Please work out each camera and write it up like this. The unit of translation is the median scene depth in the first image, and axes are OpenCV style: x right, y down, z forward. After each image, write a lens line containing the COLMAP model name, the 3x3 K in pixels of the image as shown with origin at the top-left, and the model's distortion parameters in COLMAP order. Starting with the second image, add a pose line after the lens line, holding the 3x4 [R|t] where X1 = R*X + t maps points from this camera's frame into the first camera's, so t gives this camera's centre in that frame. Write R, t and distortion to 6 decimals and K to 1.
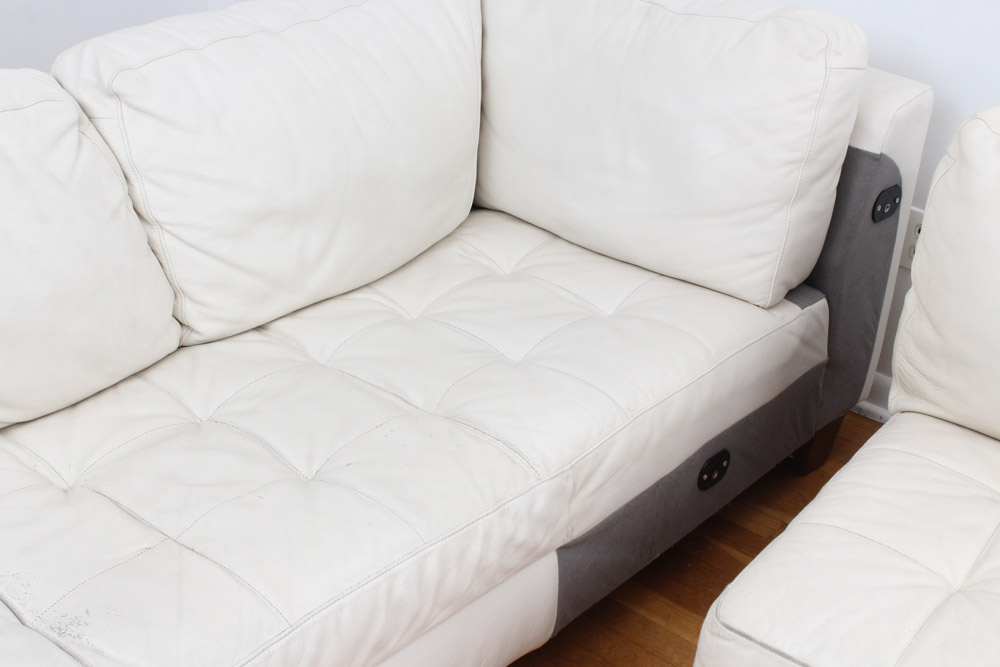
lens RADIAL K [[1524.9, 0, 466.8], [0, 1524.9, 347.8], [0, 0, 1]] dist [-0.010707, 0.000000]
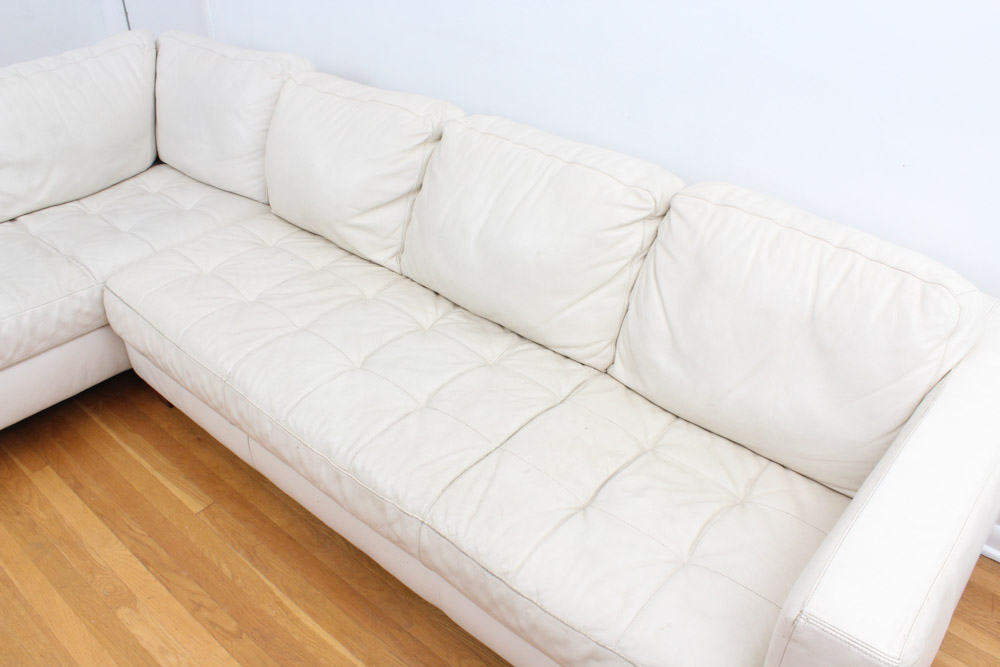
lens RADIAL K [[845.2, 0, 477.2], [0, 845.2, 346.3], [0, 0, 1]] dist [-0.146694, 0.106604]
pose [[0.999758, -0.017147, -0.013755, 0.534770], [0.018260, 0.996182, 0.085368, 0.078906], [0.012239, -0.085599, 0.996254, -0.121468]]
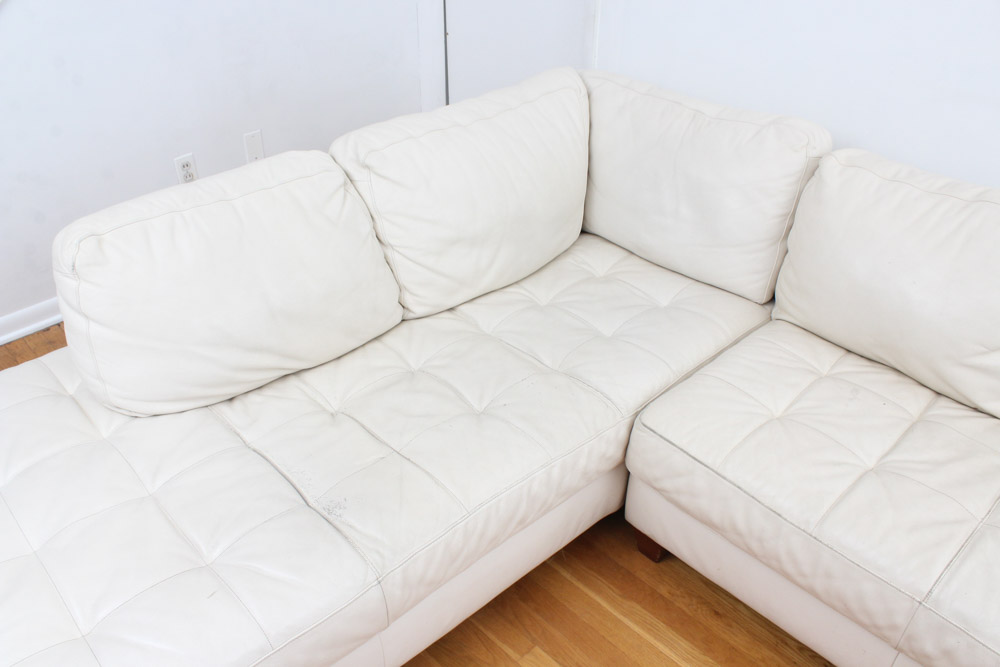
lens RADIAL K [[845.2, 0, 482.6], [0, 845.2, 342.3], [0, 0, 1]] dist [-0.146694, 0.106604]
pose [[0.995942, 0.034220, -0.083239, -0.025948], [-0.027315, 0.996198, 0.082727, -0.056178], [0.085754, -0.080117, 0.993090, 0.103710]]
